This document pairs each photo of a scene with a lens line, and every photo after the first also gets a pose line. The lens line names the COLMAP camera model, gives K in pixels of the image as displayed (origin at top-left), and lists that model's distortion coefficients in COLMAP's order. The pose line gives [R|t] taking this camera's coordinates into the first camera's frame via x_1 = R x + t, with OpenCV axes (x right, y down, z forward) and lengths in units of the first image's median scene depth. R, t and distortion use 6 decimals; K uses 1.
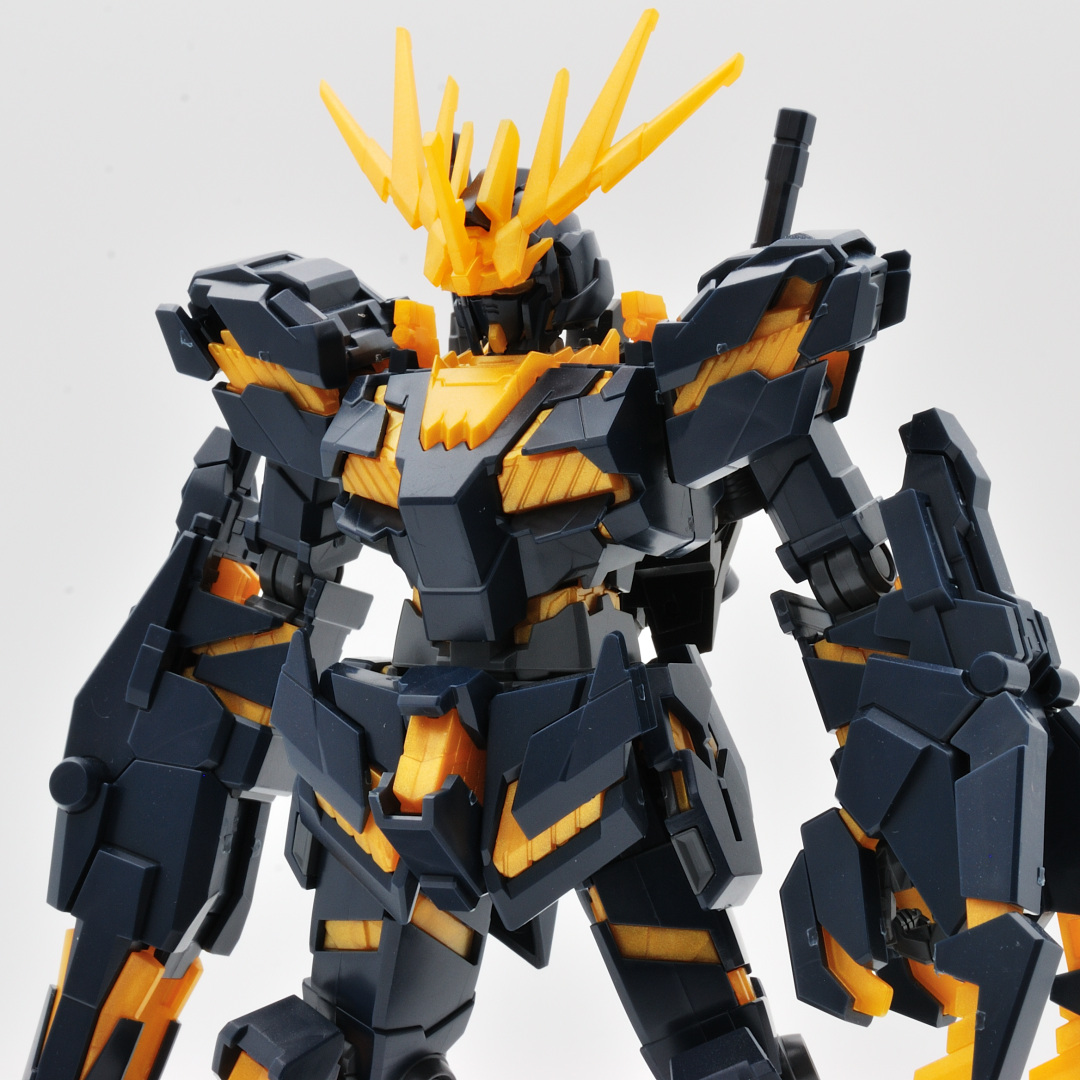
lens RADIAL K [[3102.4, 0, 540.0], [0, 3102.4, 541.6], [0, 0, 1]] dist [0.070982, -1.228375]
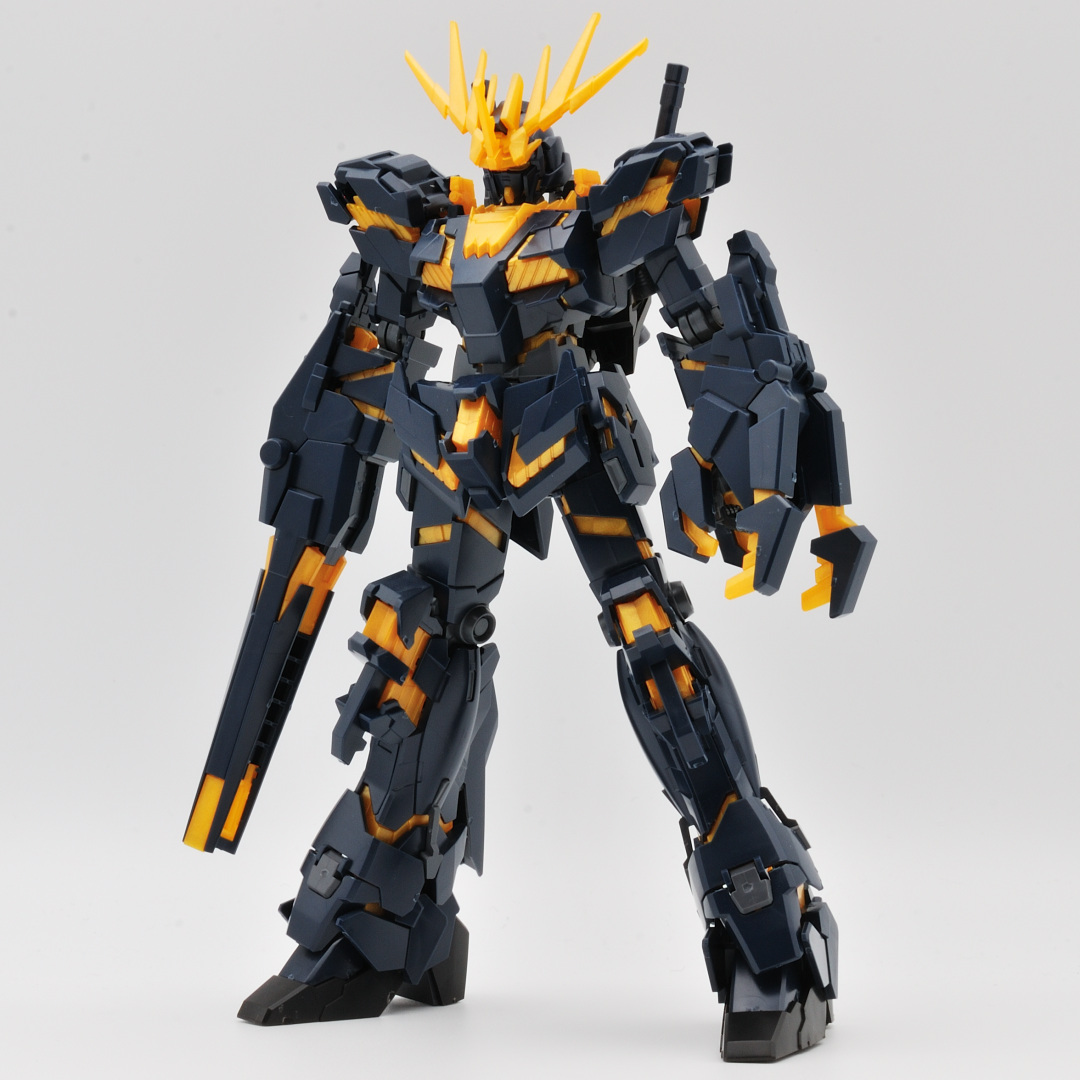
lens RADIAL K [[2977.6, 0, 539.9], [0, 2977.6, 538.3], [0, 0, 1]] dist [0.010461, -0.625123]
pose [[0.998923, -0.014533, -0.044064, 0.079493], [0.016171, 0.999183, 0.037040, 0.069245], [0.043490, -0.037712, 0.998342, -0.734388]]
